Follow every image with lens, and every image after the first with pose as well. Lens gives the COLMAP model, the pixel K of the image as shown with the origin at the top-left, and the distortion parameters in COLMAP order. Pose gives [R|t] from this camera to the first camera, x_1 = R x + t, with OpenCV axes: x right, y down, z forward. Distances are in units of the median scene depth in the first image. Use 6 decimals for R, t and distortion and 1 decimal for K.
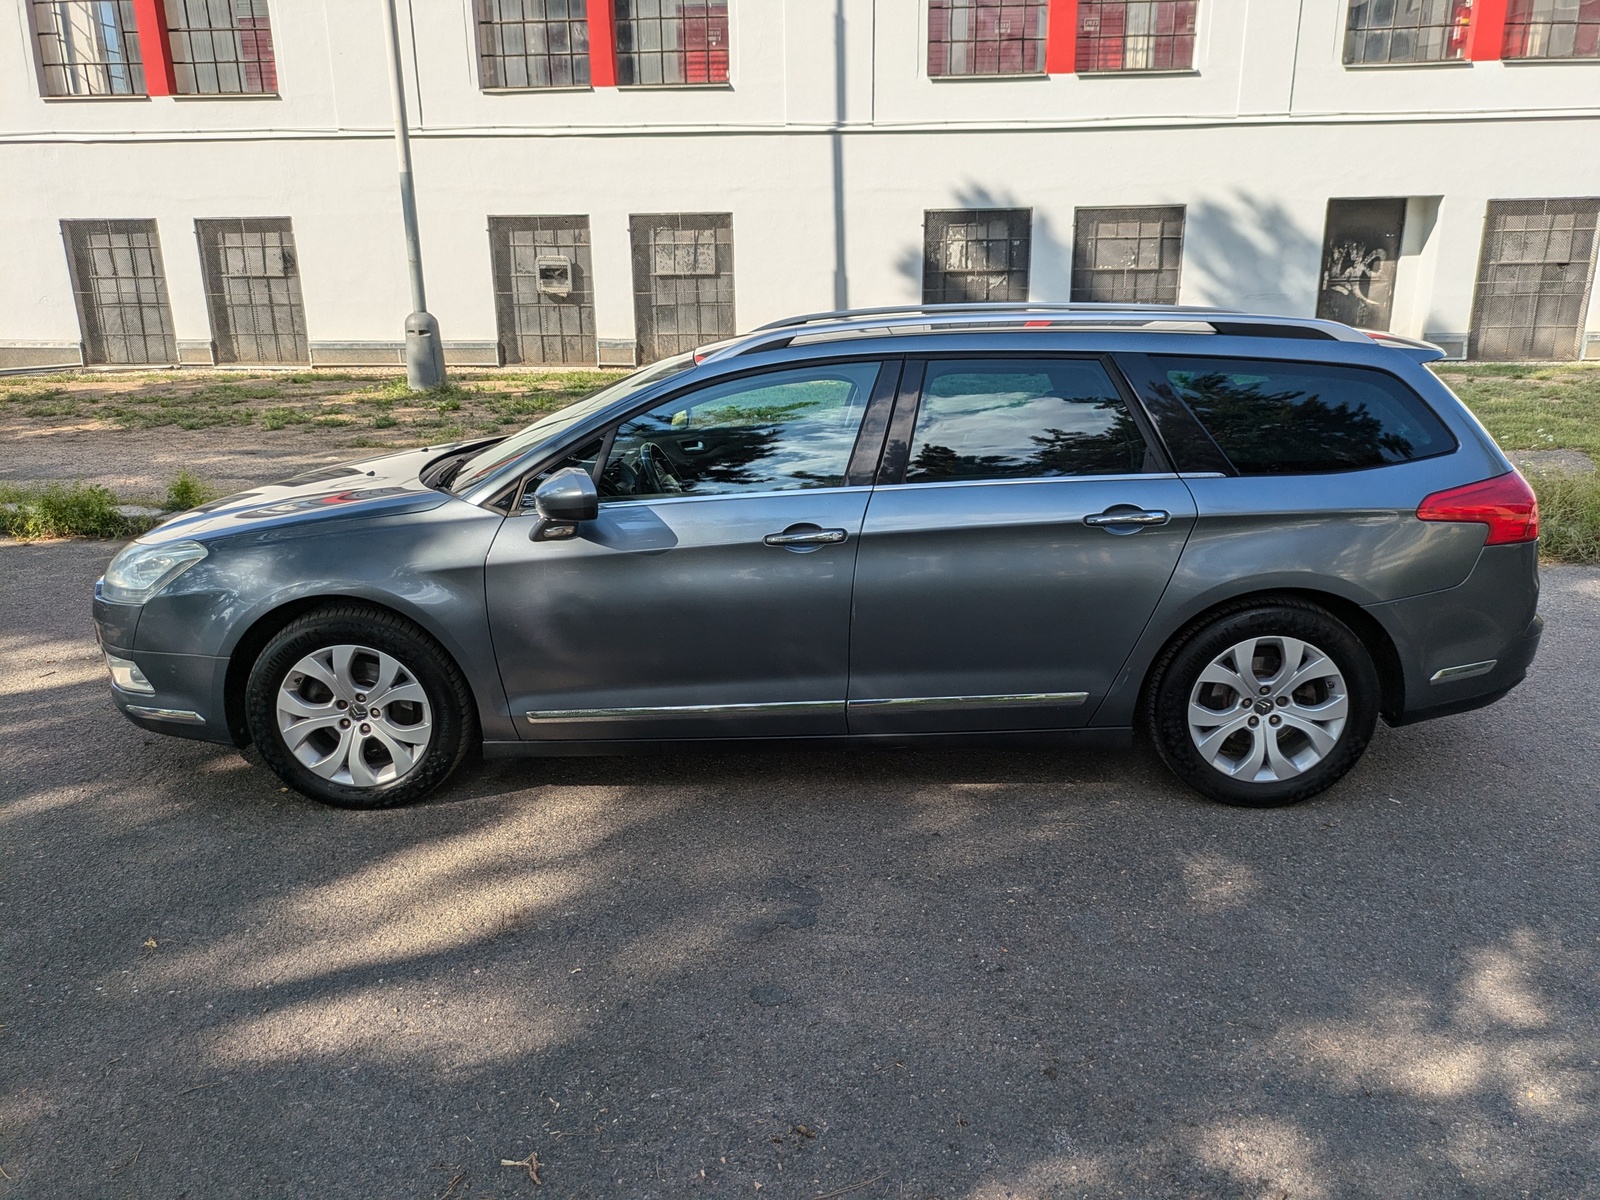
lens RADIAL K [[1194.4, 0, 814.4], [0, 1194.4, 593.9], [0, 0, 1]] dist [0.029210, -0.023694]
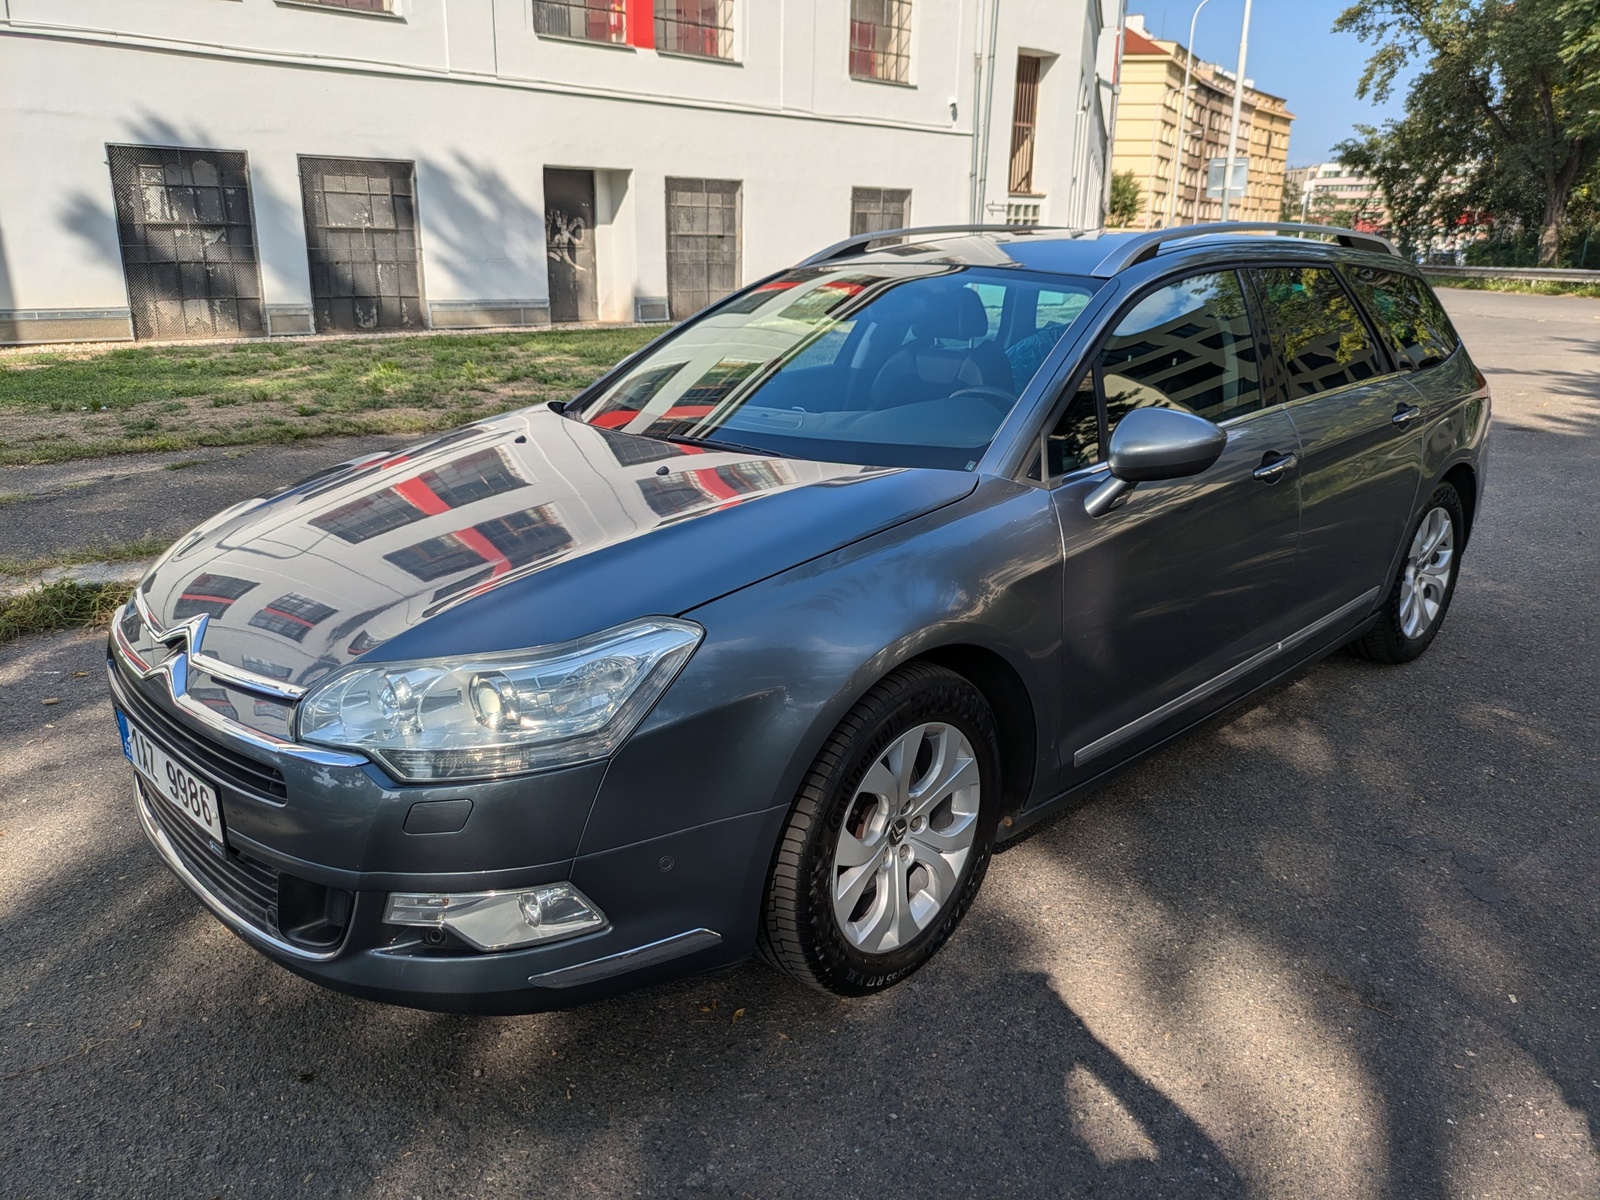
lens RADIAL K [[1194.4, 0, 814.4], [0, 1194.4, 593.9], [0, 0, 1]] dist [0.029210, -0.023694]
pose [[0.703804, -0.181015, 0.686946, -0.174322], [0.168318, 0.981948, 0.086302, -0.018715], [-0.690166, 0.054886, 0.721566, 0.119429]]
